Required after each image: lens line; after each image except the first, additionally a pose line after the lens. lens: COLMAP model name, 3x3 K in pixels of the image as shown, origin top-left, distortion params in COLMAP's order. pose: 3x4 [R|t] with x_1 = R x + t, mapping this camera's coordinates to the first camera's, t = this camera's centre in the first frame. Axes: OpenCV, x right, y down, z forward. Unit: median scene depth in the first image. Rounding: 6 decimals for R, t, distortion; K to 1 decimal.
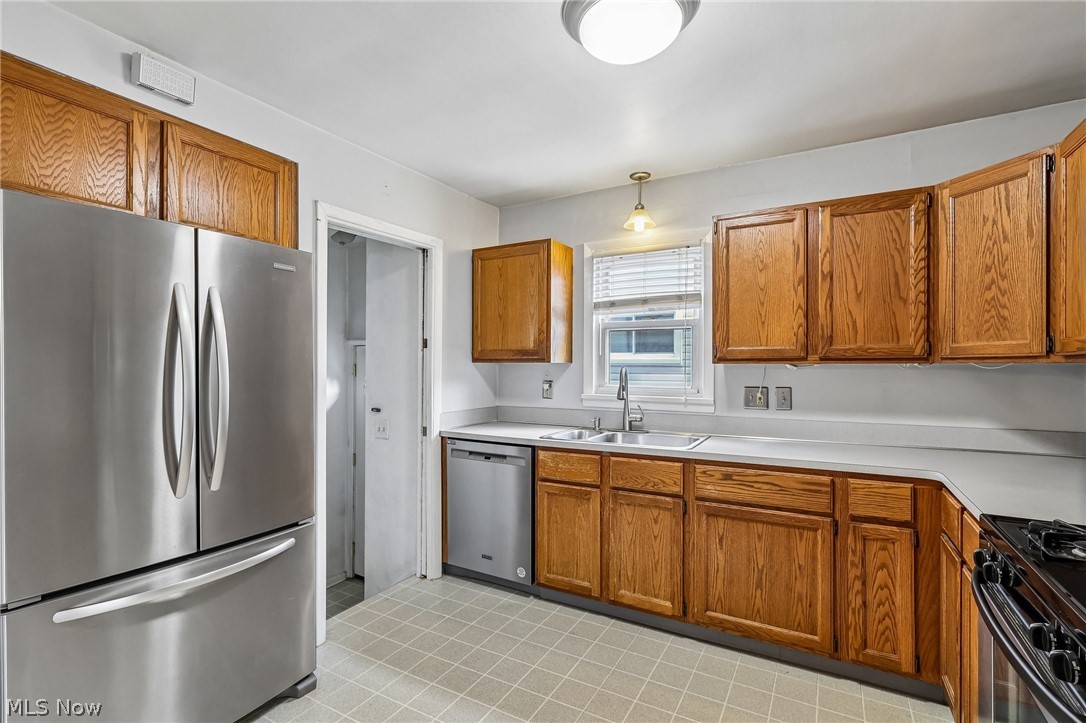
lens RADIAL K [[507.0, 0, 542.6], [0, 507.0, 364.9], [0, 0, 1]] dist [-0.000888, 0.000100]
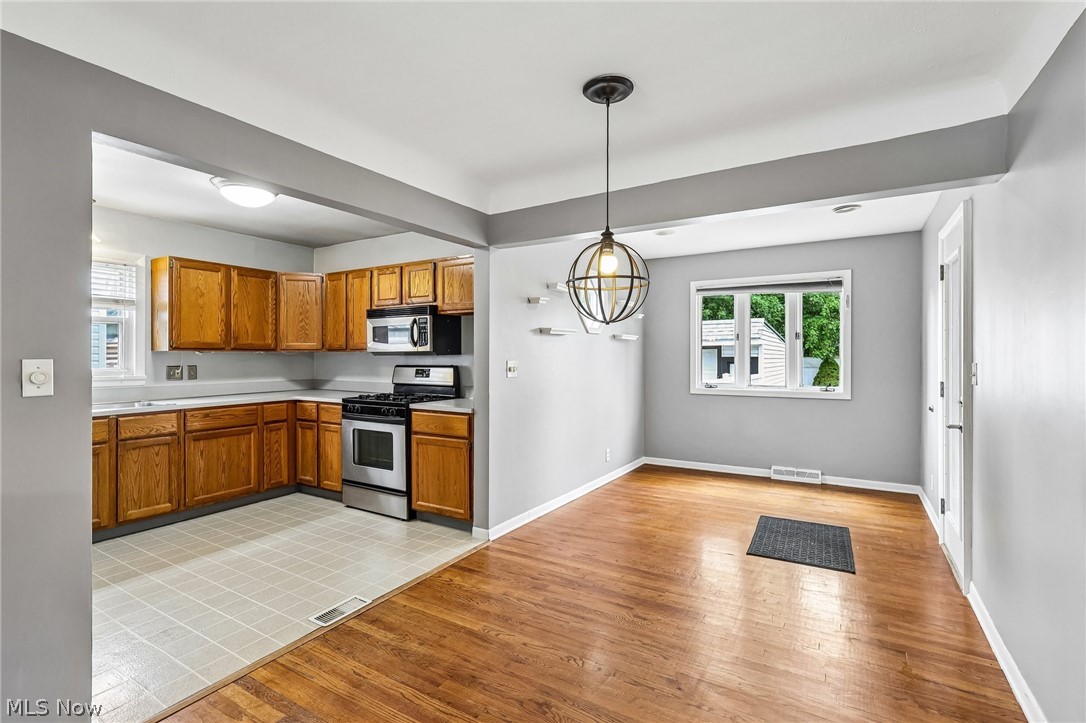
lens RADIAL K [[503.9, 0, 534.2], [0, 503.9, 355.0], [0, 0, 1]] dist [-0.000425, 0.000022]
pose [[0.028817, 0.002729, 0.999581, -1.275976], [-0.001044, 0.999996, -0.002700, 0.014240], [-0.999584, -0.000965, 0.028820, -0.172601]]
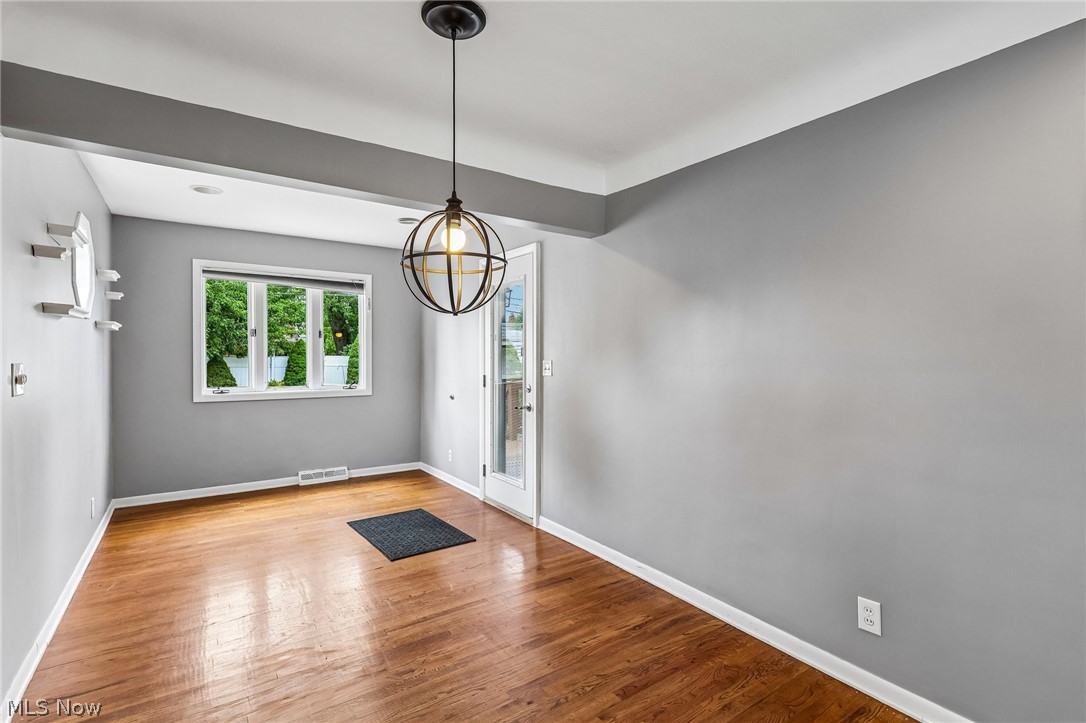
lens RADIAL K [[506.6, 0, 538.4], [0, 506.6, 359.4], [0, 0, 1]] dist [-0.001738, -0.000143]
pose [[-0.901362, -0.005090, 0.433037, -0.809762], [-0.002508, 0.999976, 0.006533, 0.015071], [-0.433059, 0.004802, -0.901353, 0.305371]]
